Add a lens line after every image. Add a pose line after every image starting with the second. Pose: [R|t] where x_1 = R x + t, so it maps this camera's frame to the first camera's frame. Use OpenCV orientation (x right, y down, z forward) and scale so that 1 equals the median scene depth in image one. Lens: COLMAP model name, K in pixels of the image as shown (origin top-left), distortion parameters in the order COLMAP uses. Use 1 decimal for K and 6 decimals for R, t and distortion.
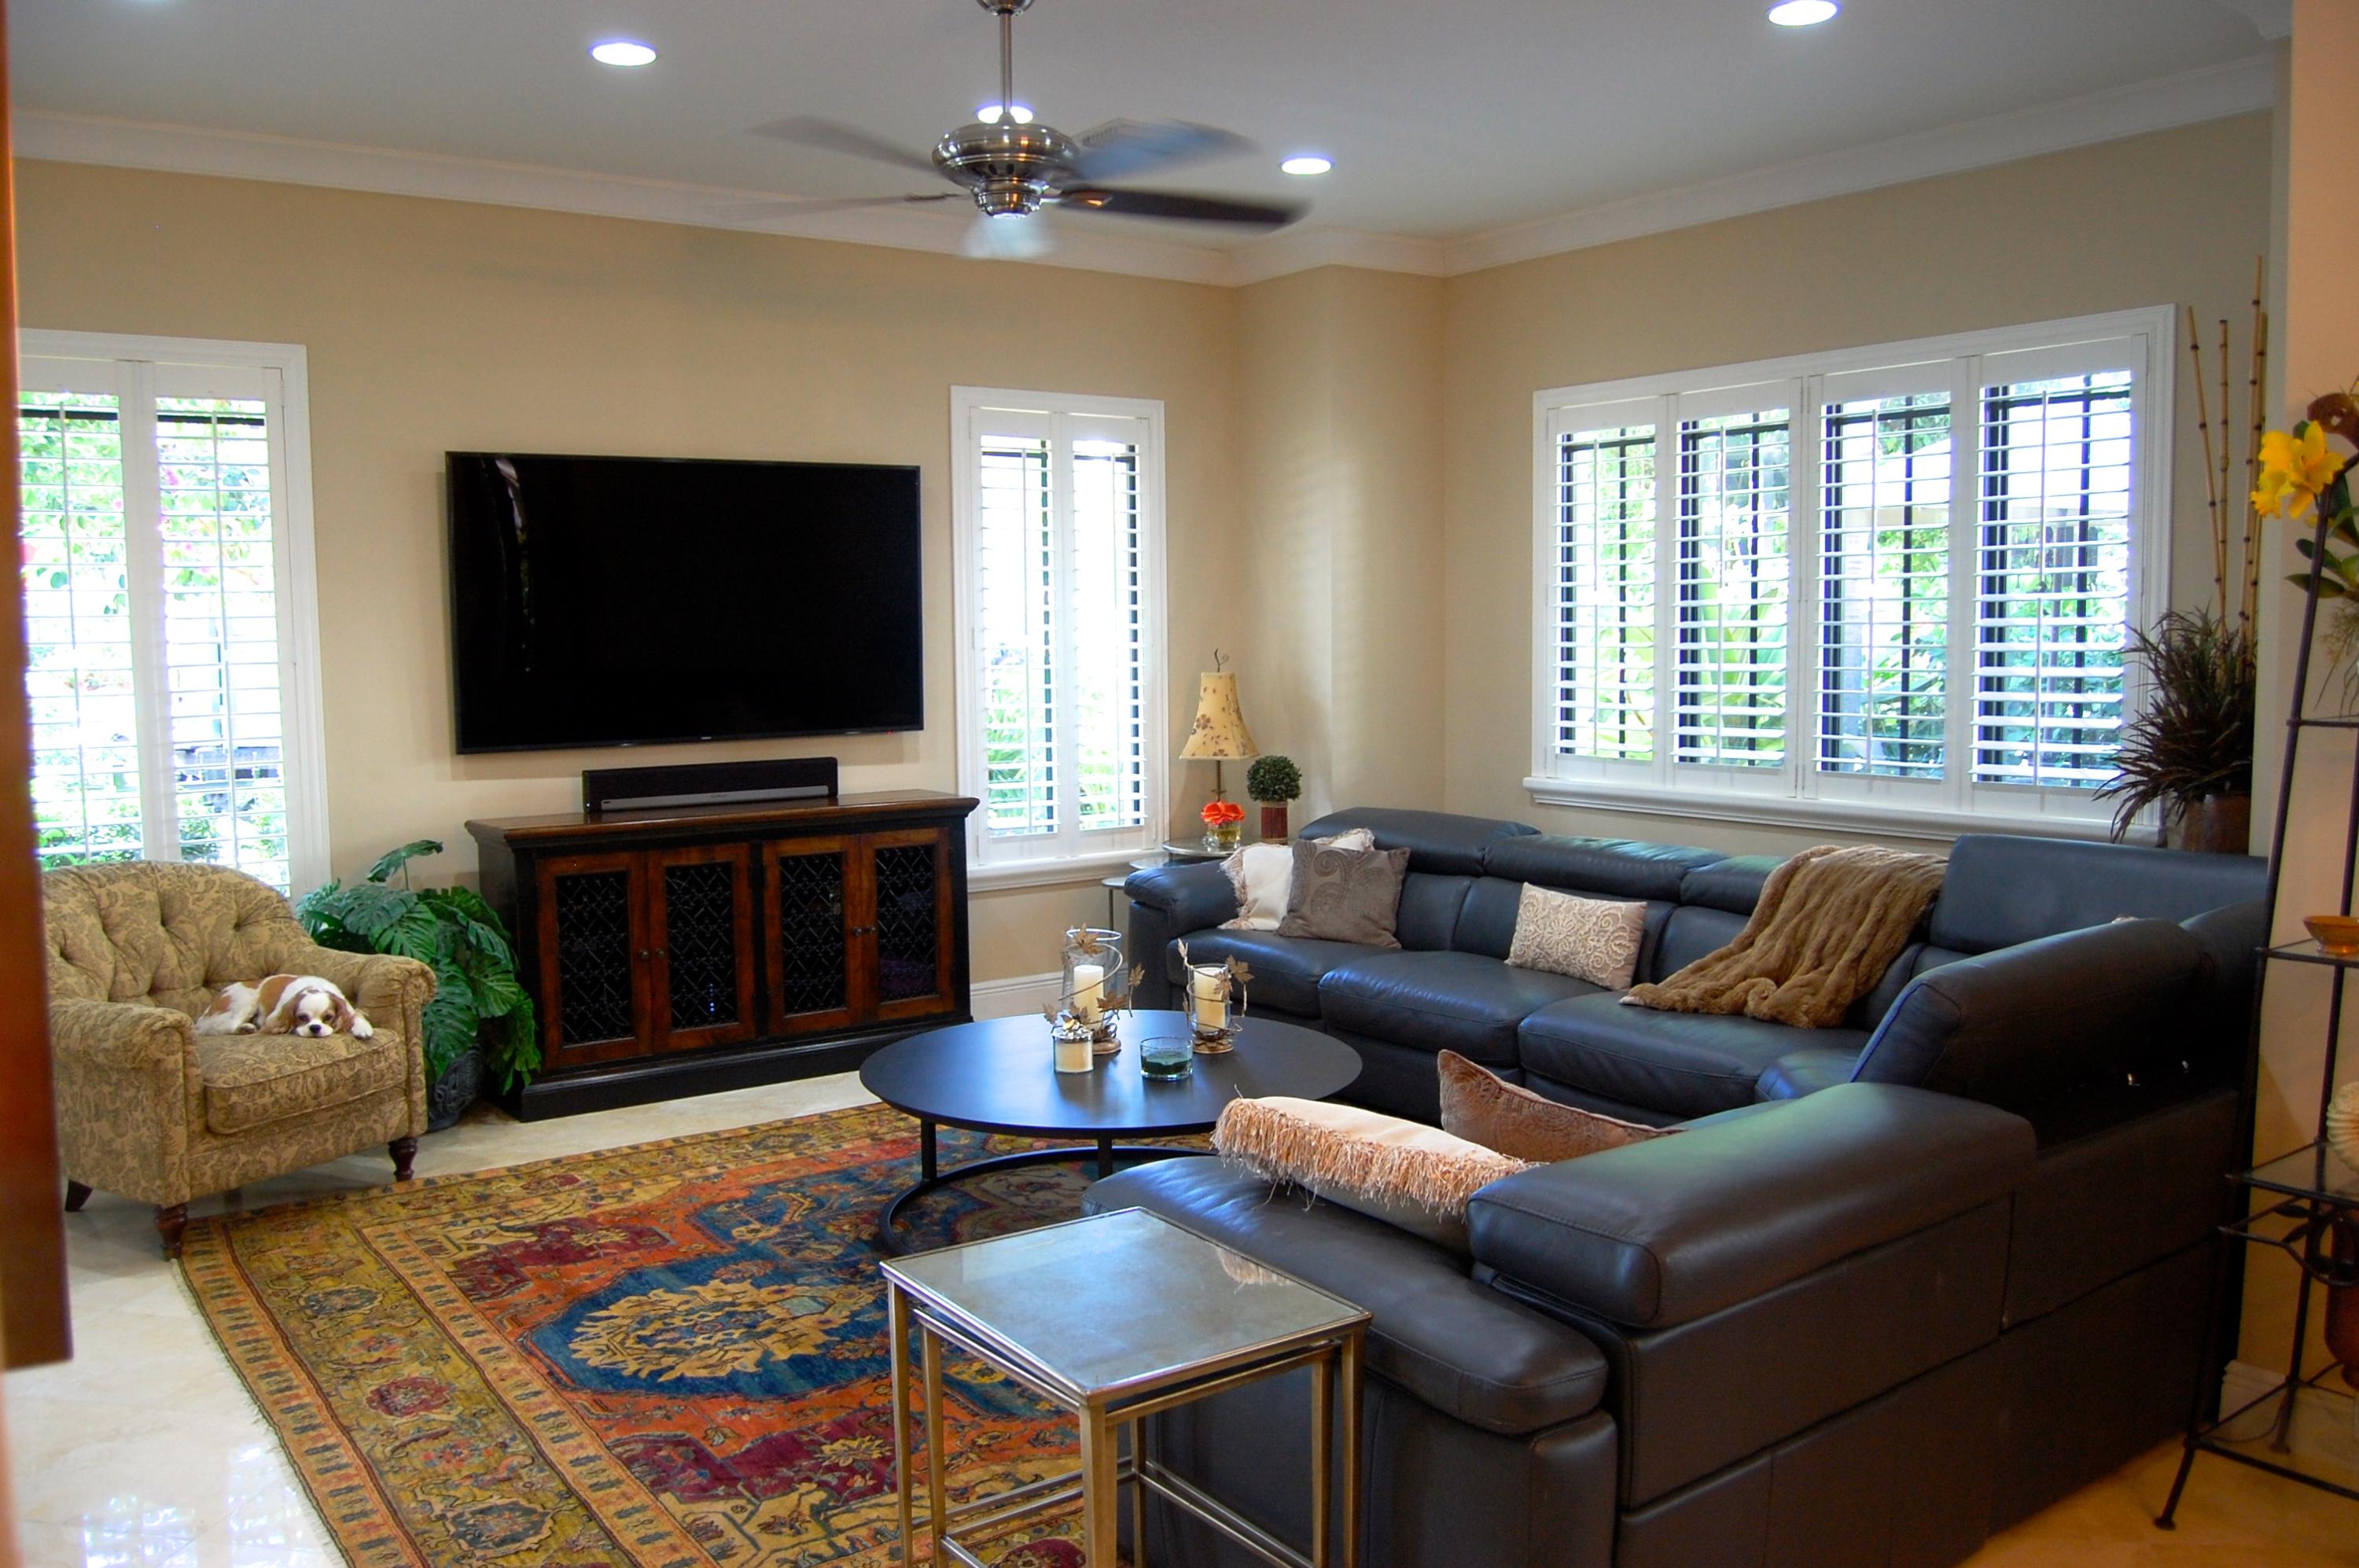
lens RADIAL K [[1869.0, 0, 1178.0], [0, 1869.0, 801.1], [0, 0, 1]] dist [-0.101168, 0.055305]
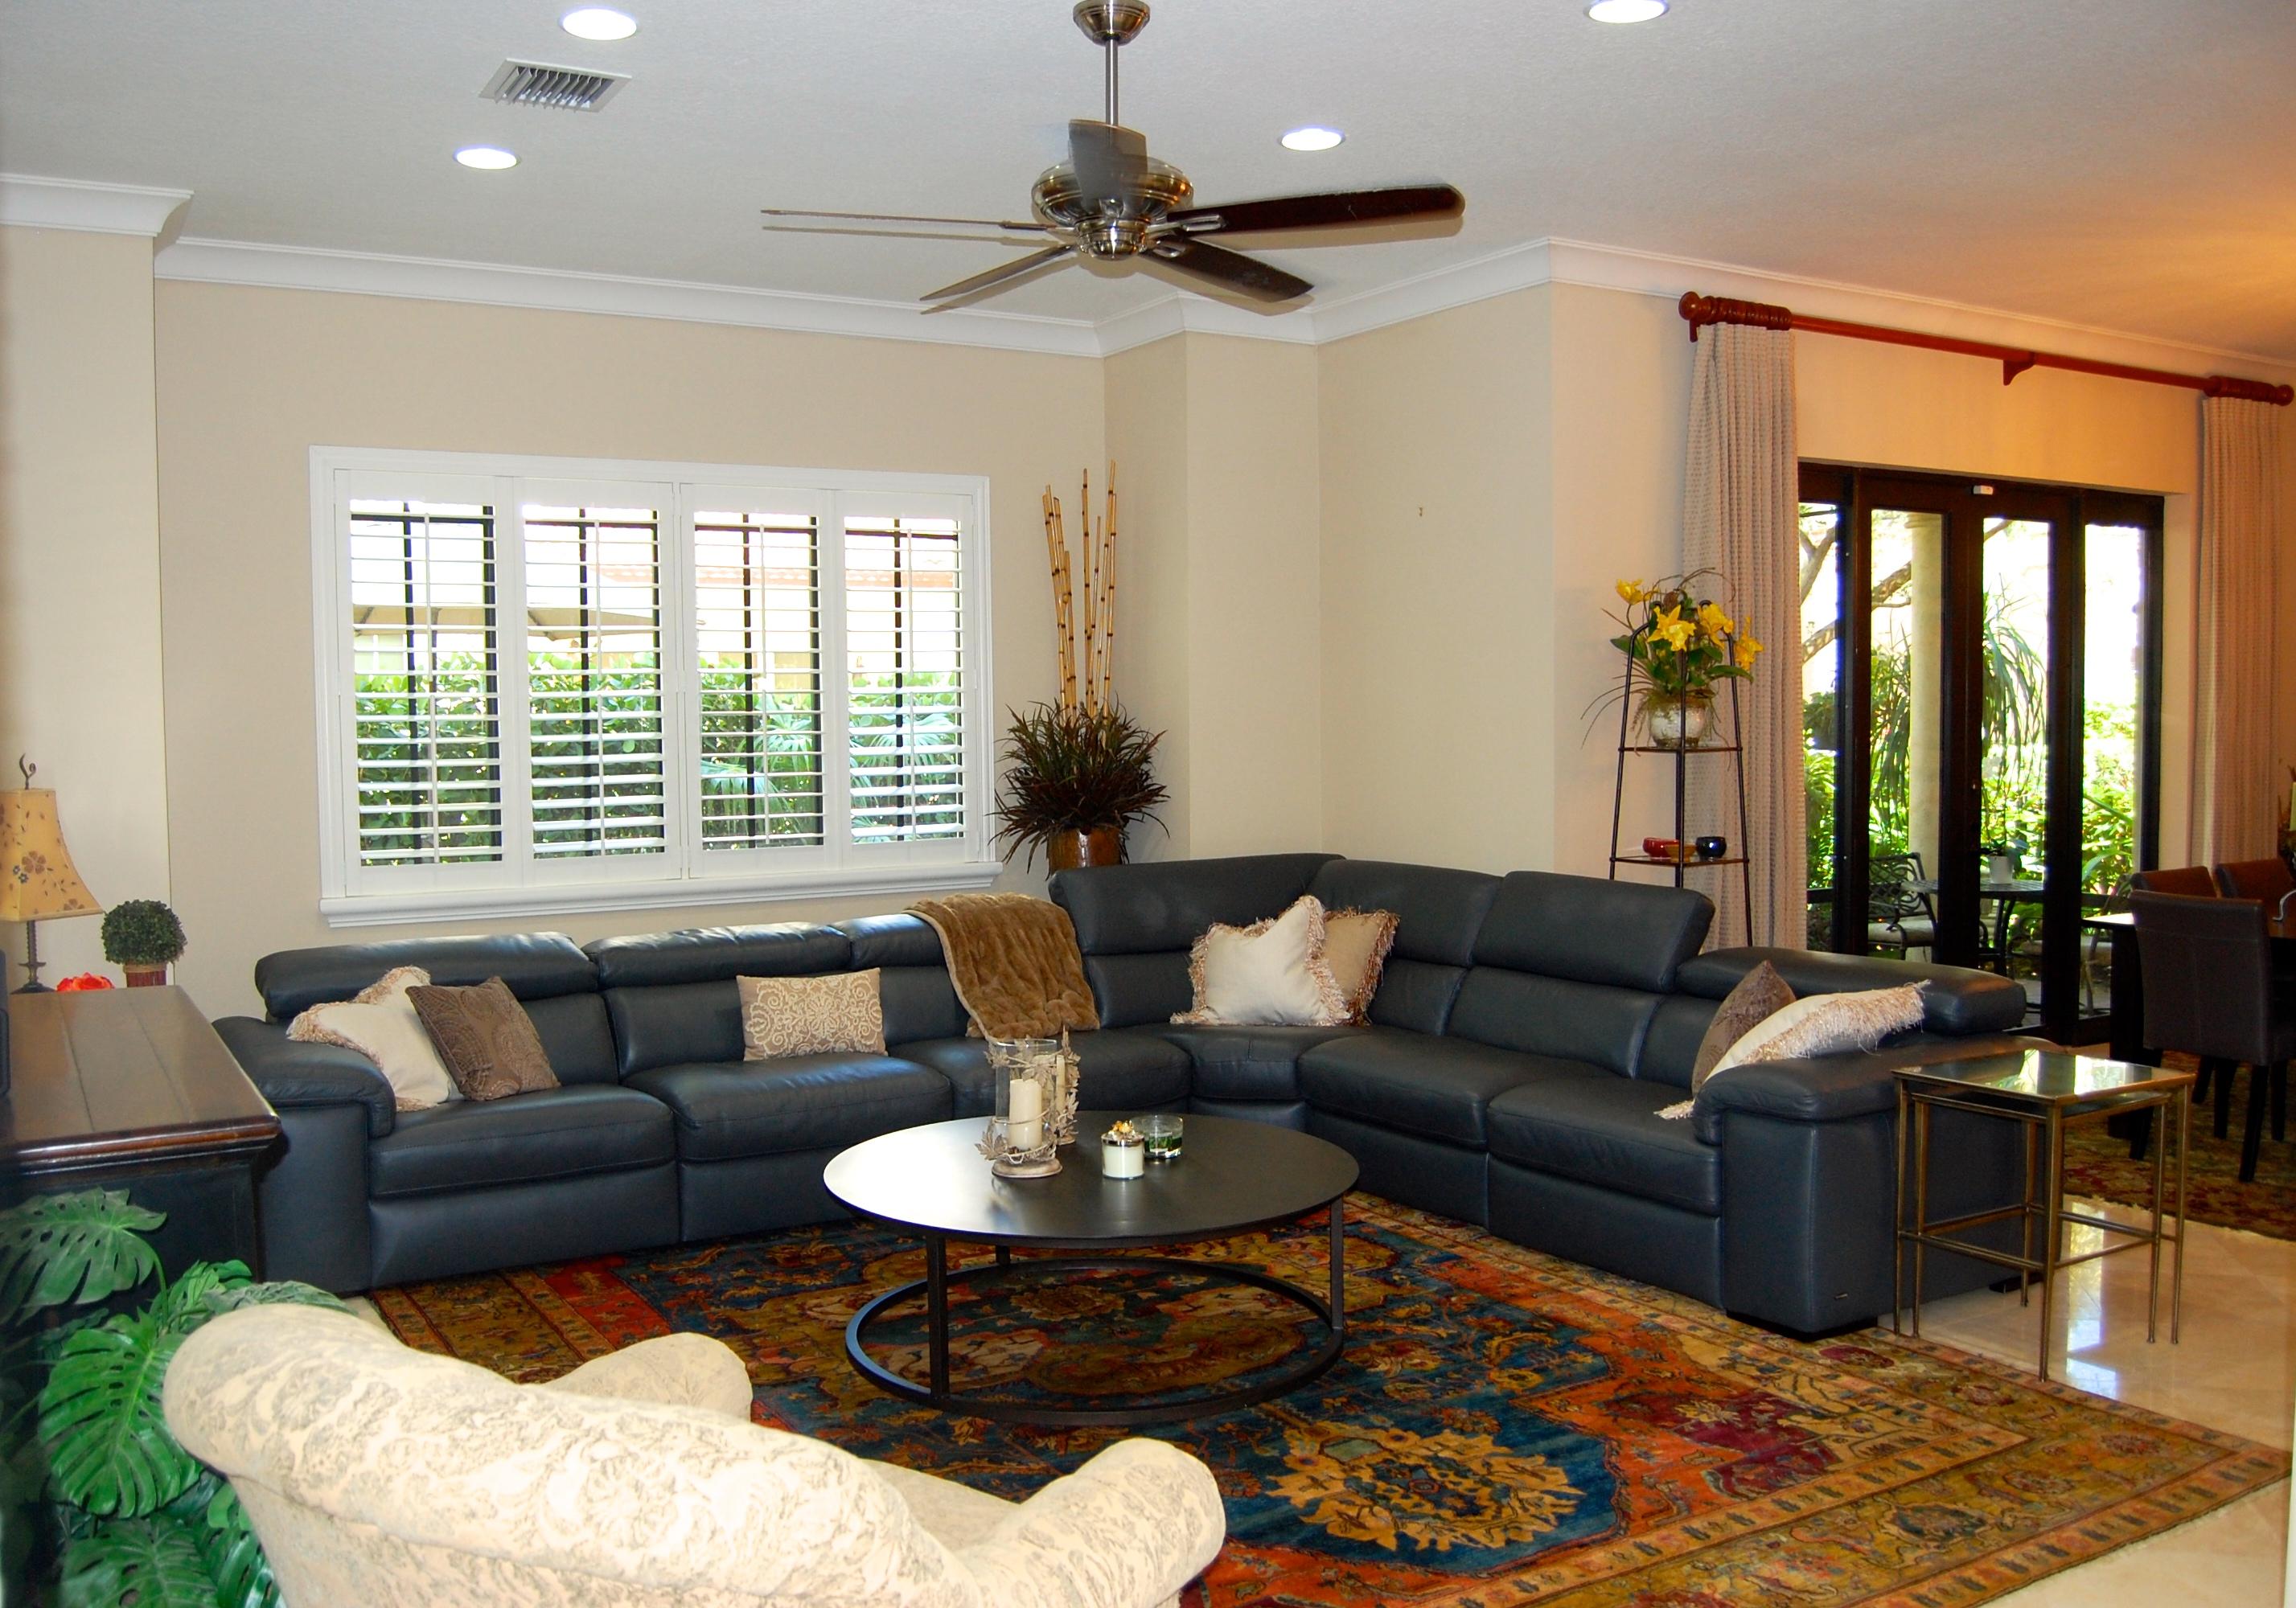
lens RADIAL K [[1942.1, 0, 1092.8], [0, 1942.1, 827.5], [0, 0, 1]] dist [-0.079084, 0.011998]
pose [[0.107573, -0.050128, 0.992933, -0.952422], [0.103462, 0.993870, 0.038967, -0.064603], [-0.988799, 0.098539, 0.112100, 0.834954]]
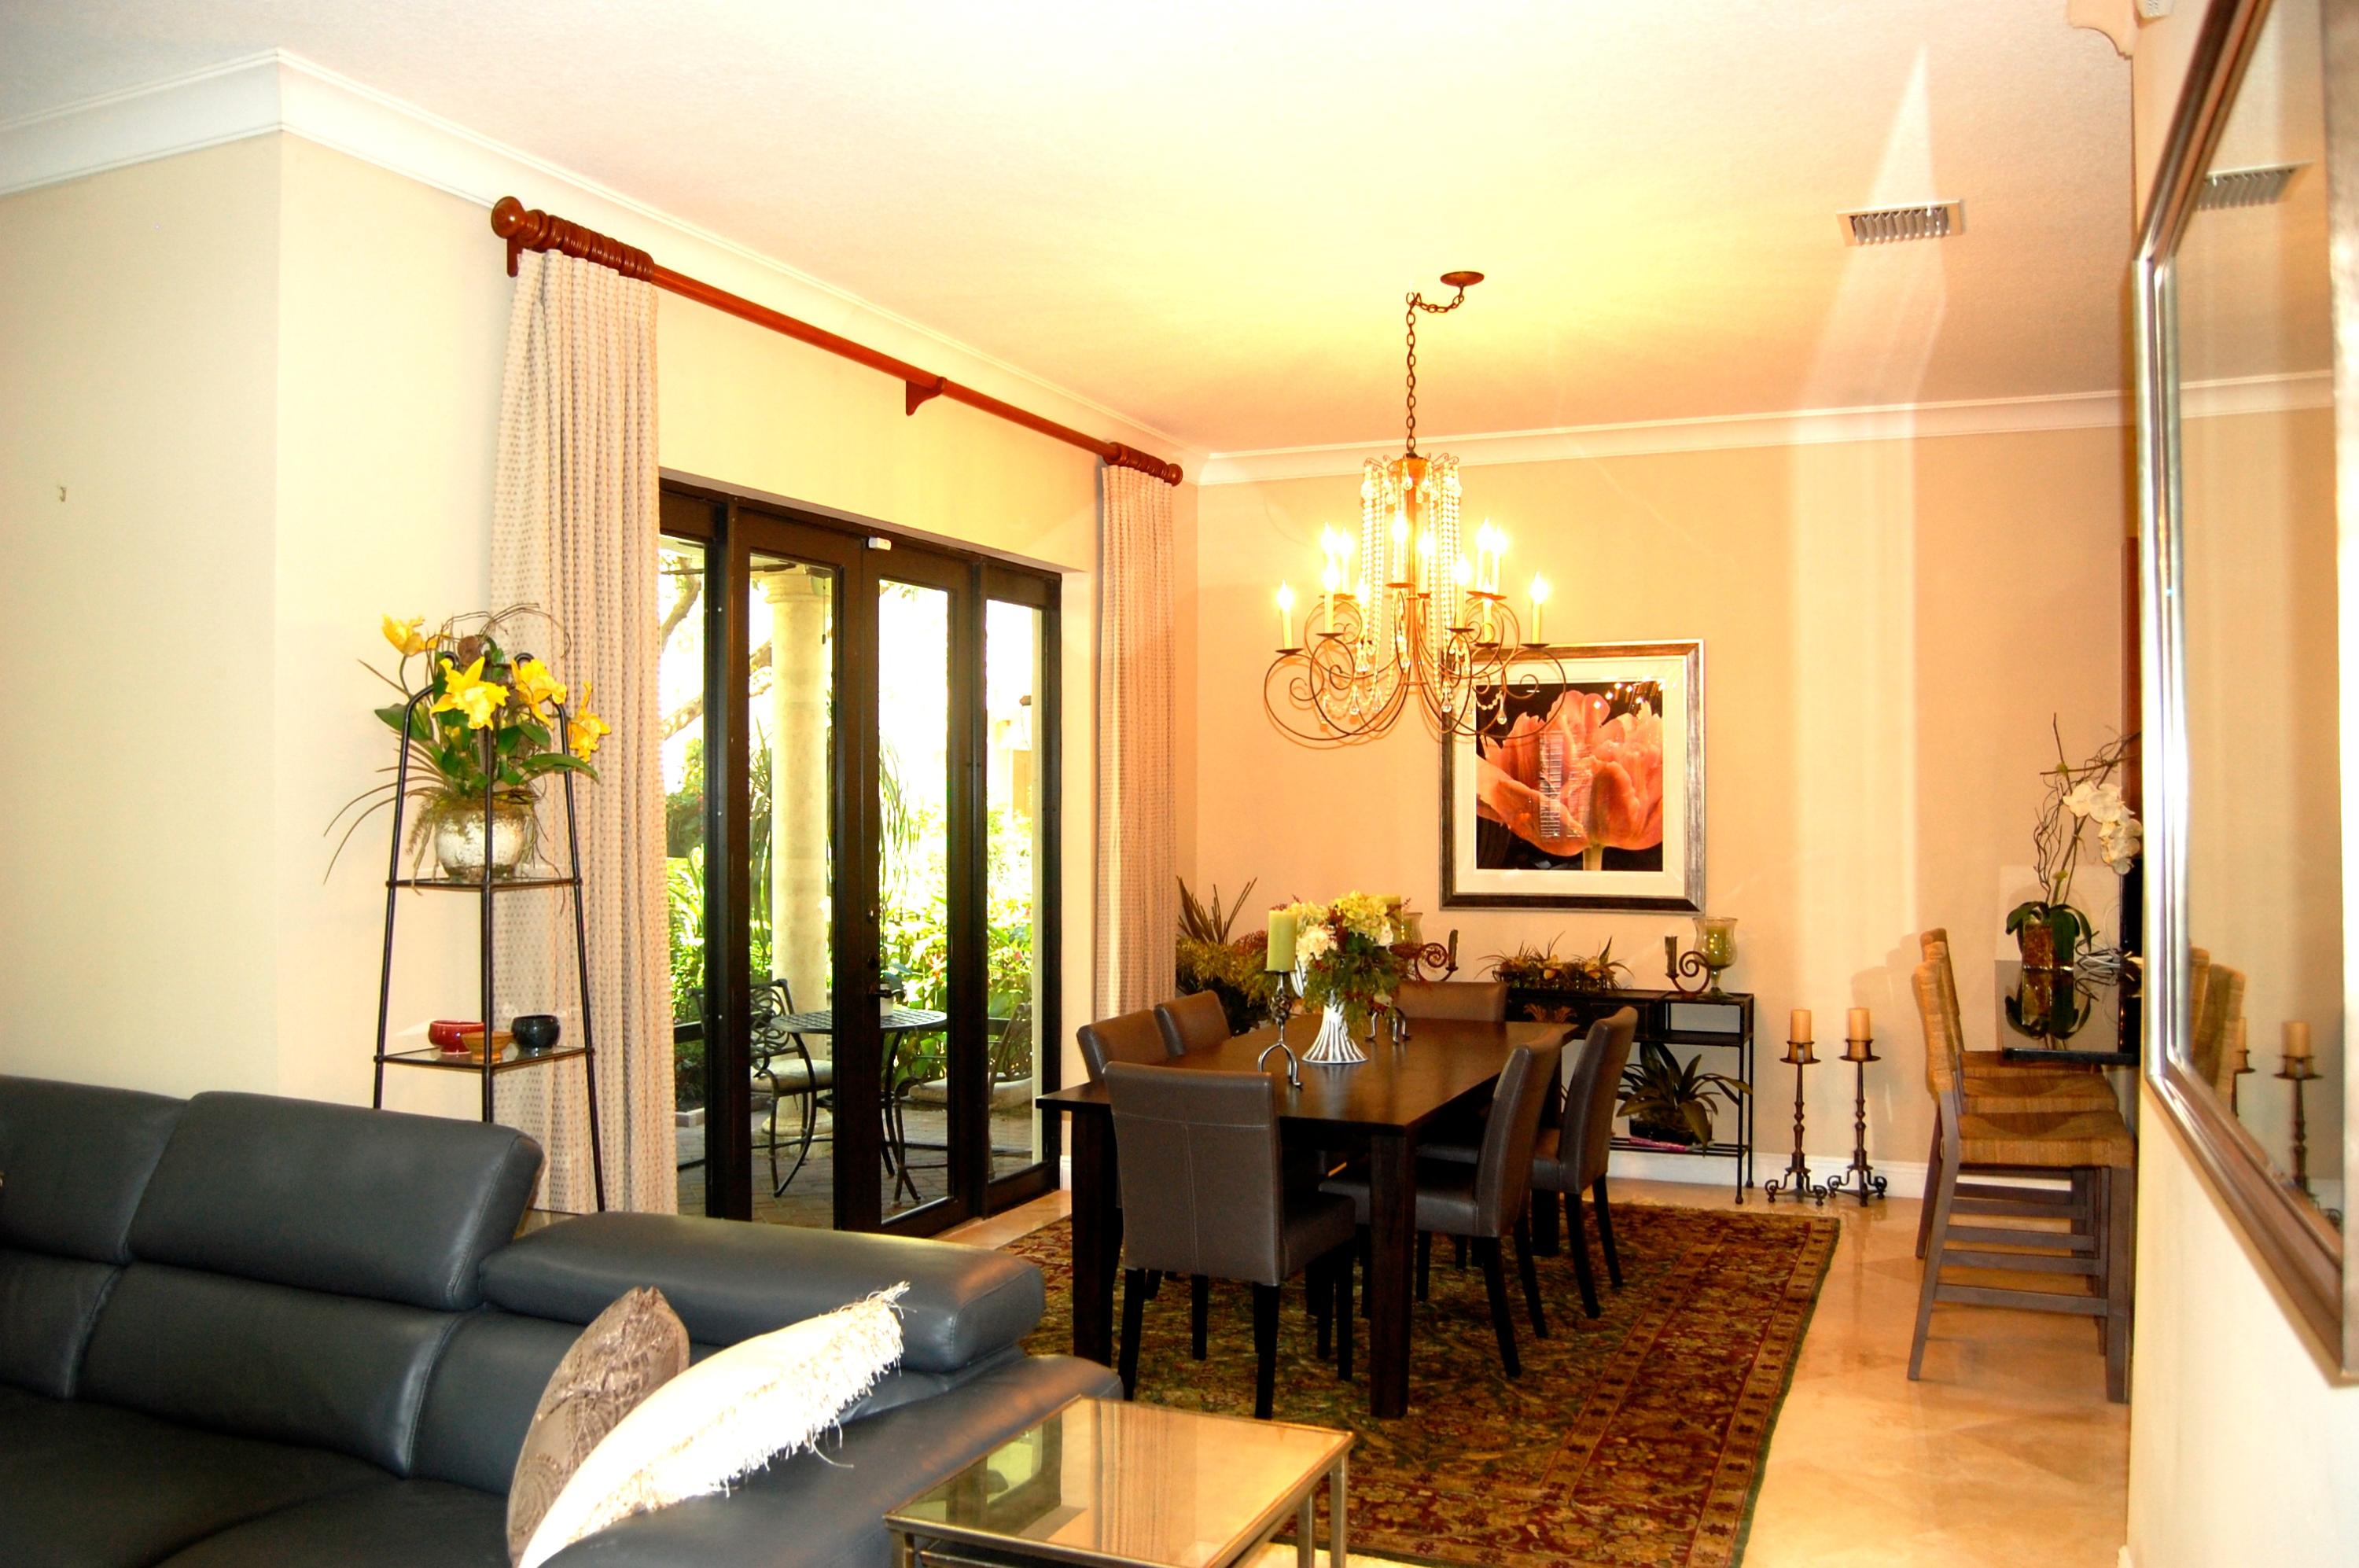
lens RADIAL K [[1869.0, 0, 1178.0], [0, 1869.0, 801.1], [0, 0, 1]] dist [-0.101168, 0.055305]
pose [[-0.507819, 0.008897, 0.861418, -0.452620], [0.086311, 0.995441, 0.040600, -0.067170], [-0.857129, 0.094967, -0.506272, 0.726736]]
